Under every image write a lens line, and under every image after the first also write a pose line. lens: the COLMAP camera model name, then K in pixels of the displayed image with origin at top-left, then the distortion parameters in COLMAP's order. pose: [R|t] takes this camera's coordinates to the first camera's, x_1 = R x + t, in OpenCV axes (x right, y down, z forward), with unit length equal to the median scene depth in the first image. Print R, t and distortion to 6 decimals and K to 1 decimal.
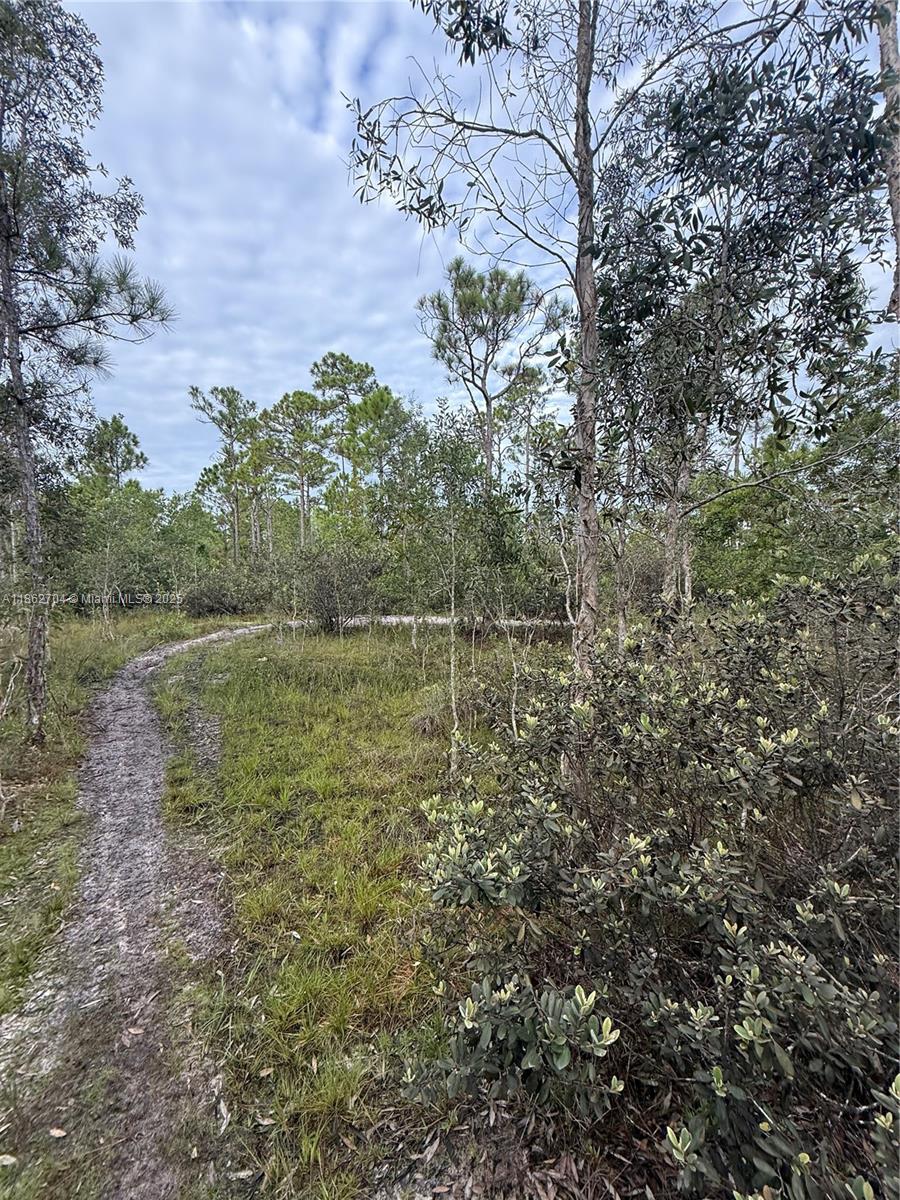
lens RADIAL K [[478.6, 0, 454.7], [0, 478.6, 596.9], [0, 0, 1]] dist [-0.001449, -0.002311]
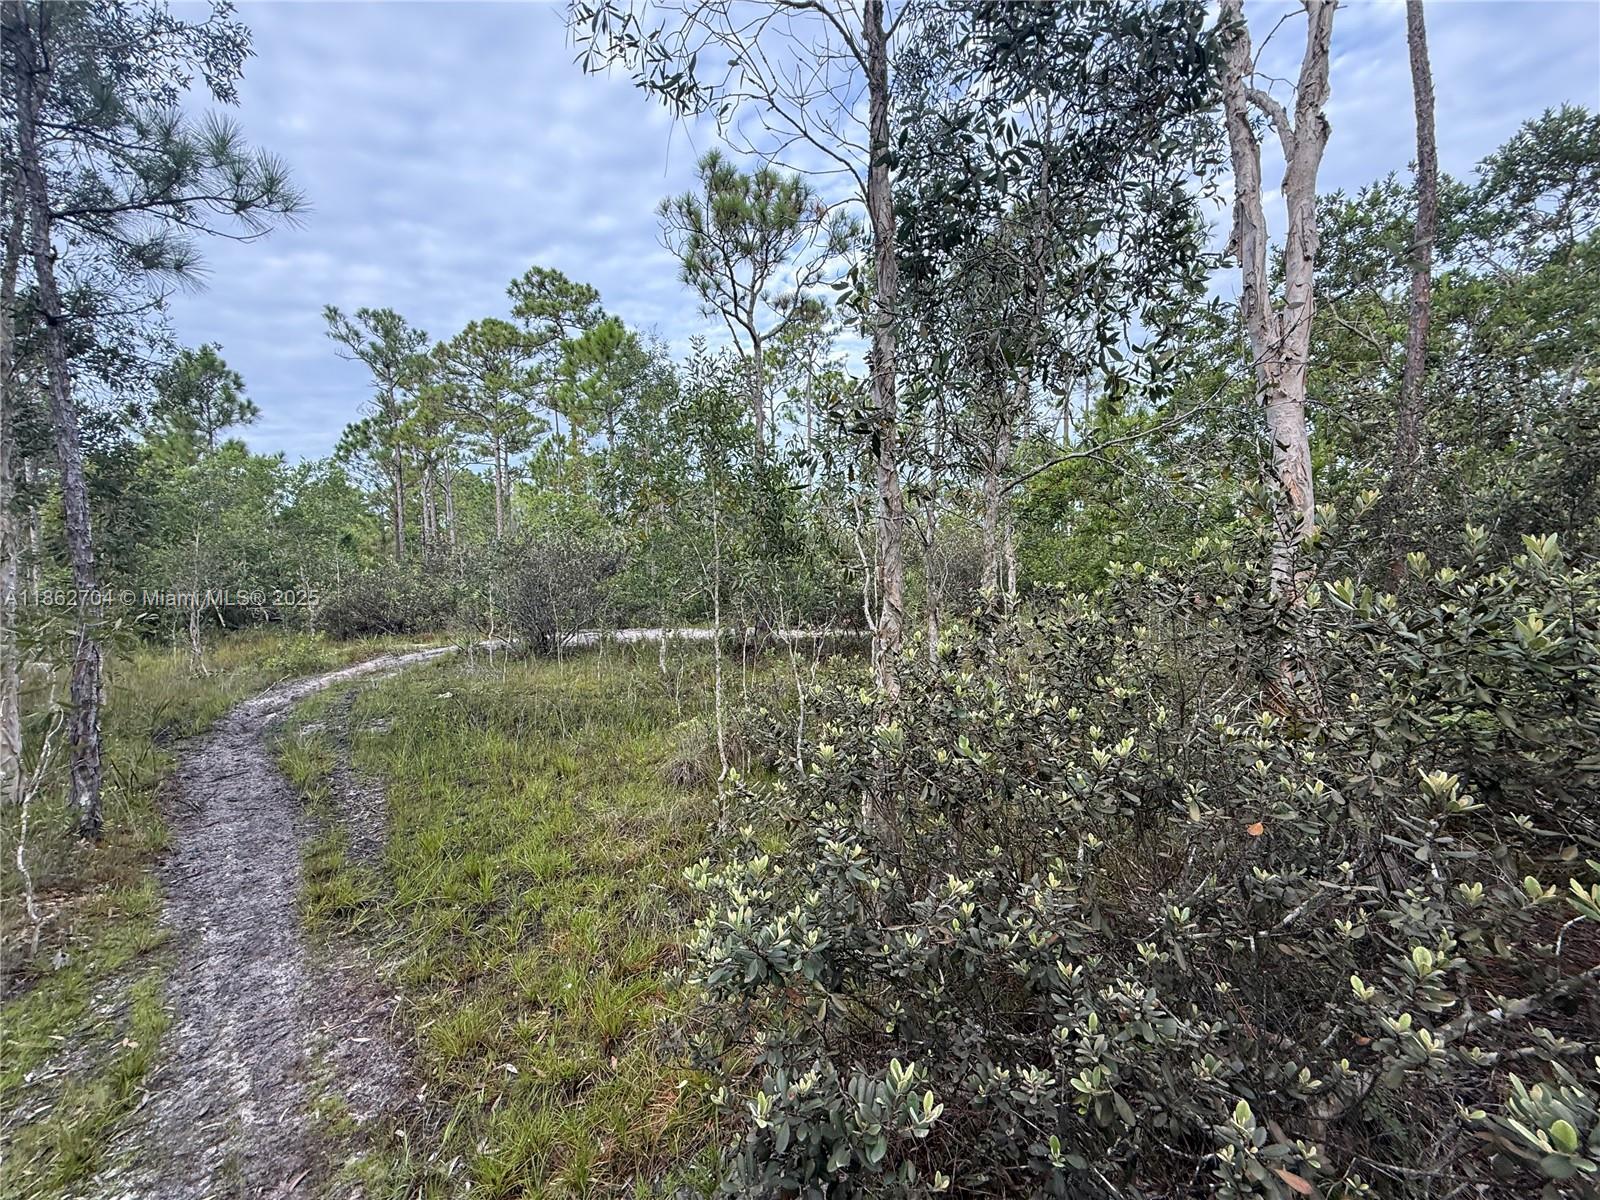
lens RADIAL K [[638.2, 0, 802.9], [0, 638.2, 596.9], [0, 0, 1]] dist [-0.001449, -0.002311]
pose [[0.990650, -0.019973, 0.134959, -0.003924], [0.021012, 0.999760, -0.006276, 0.002740], [-0.134801, 0.009053, 0.990831, -0.010326]]
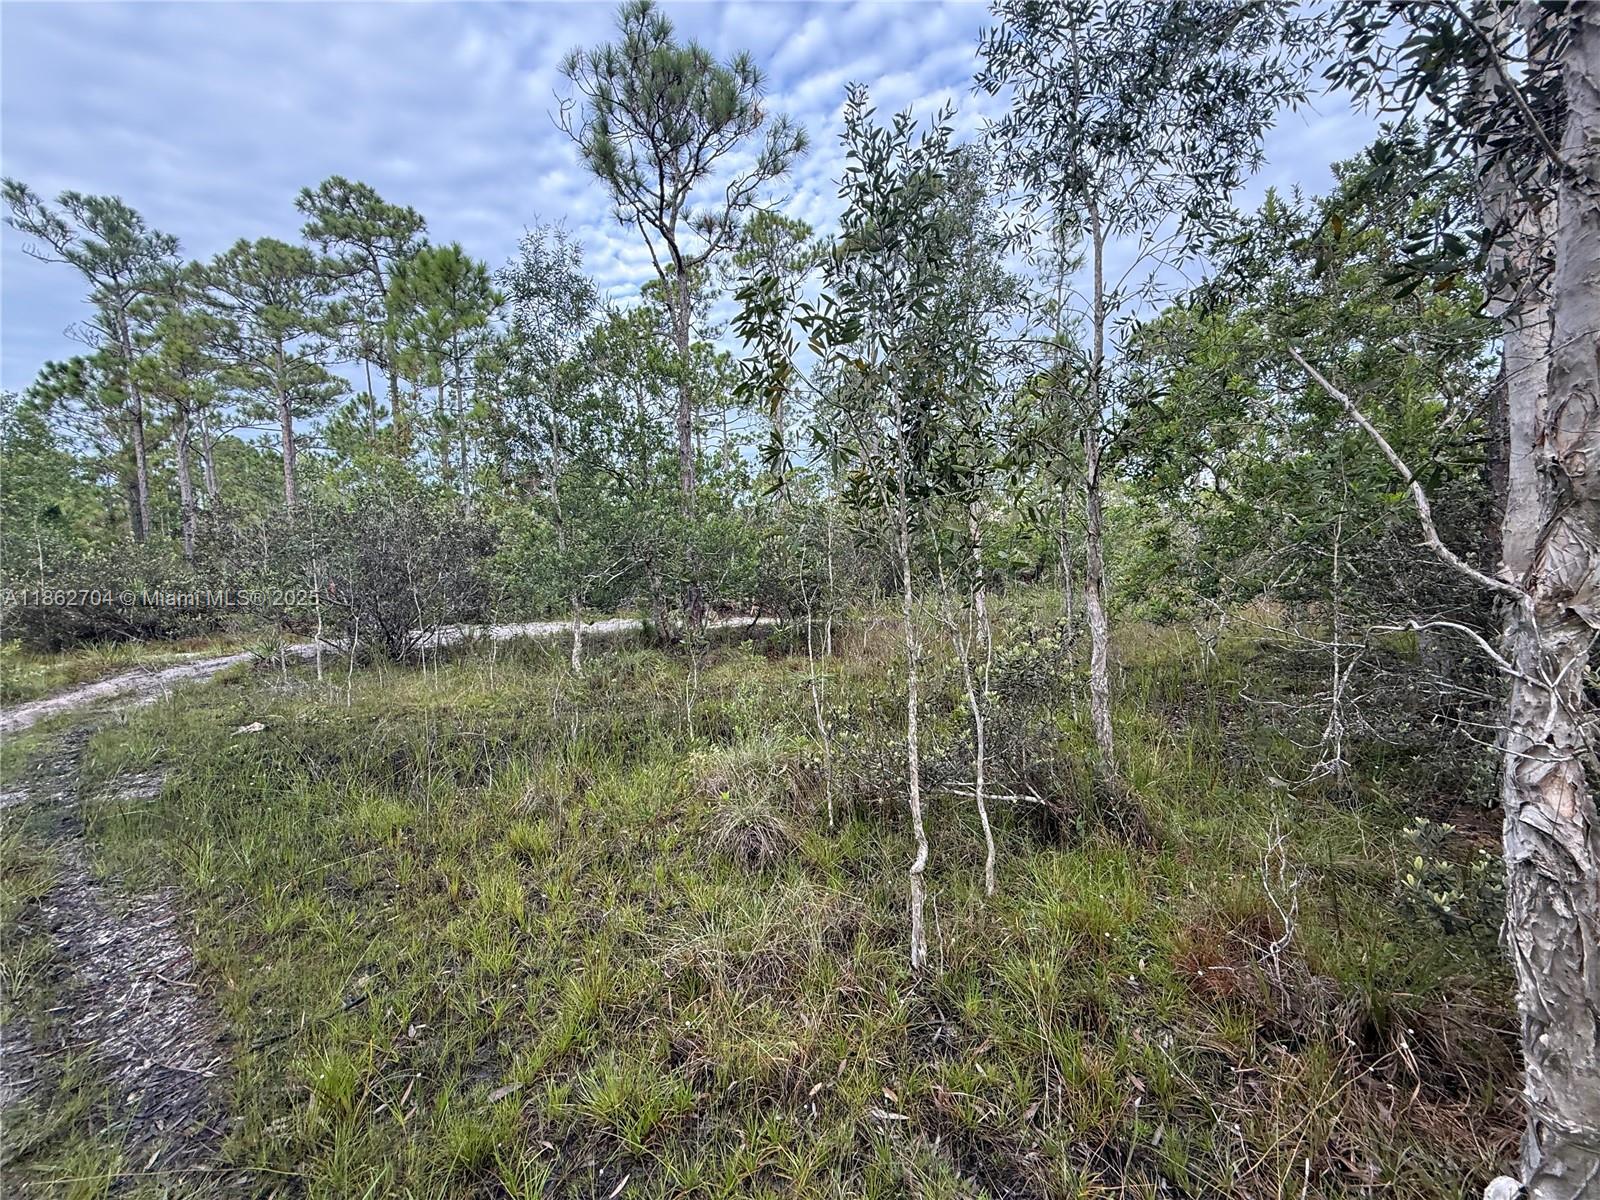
lens RADIAL K [[634.5, 0, 797.9], [0, 634.5, 596.7], [0, 0, 1]] dist [0.000607, -0.000638]
pose [[0.927403, -0.040107, 0.371907, -0.238559], [0.036928, 0.999195, 0.015668, 0.017830], [-0.372237, -0.000797, 0.928138, 0.397107]]
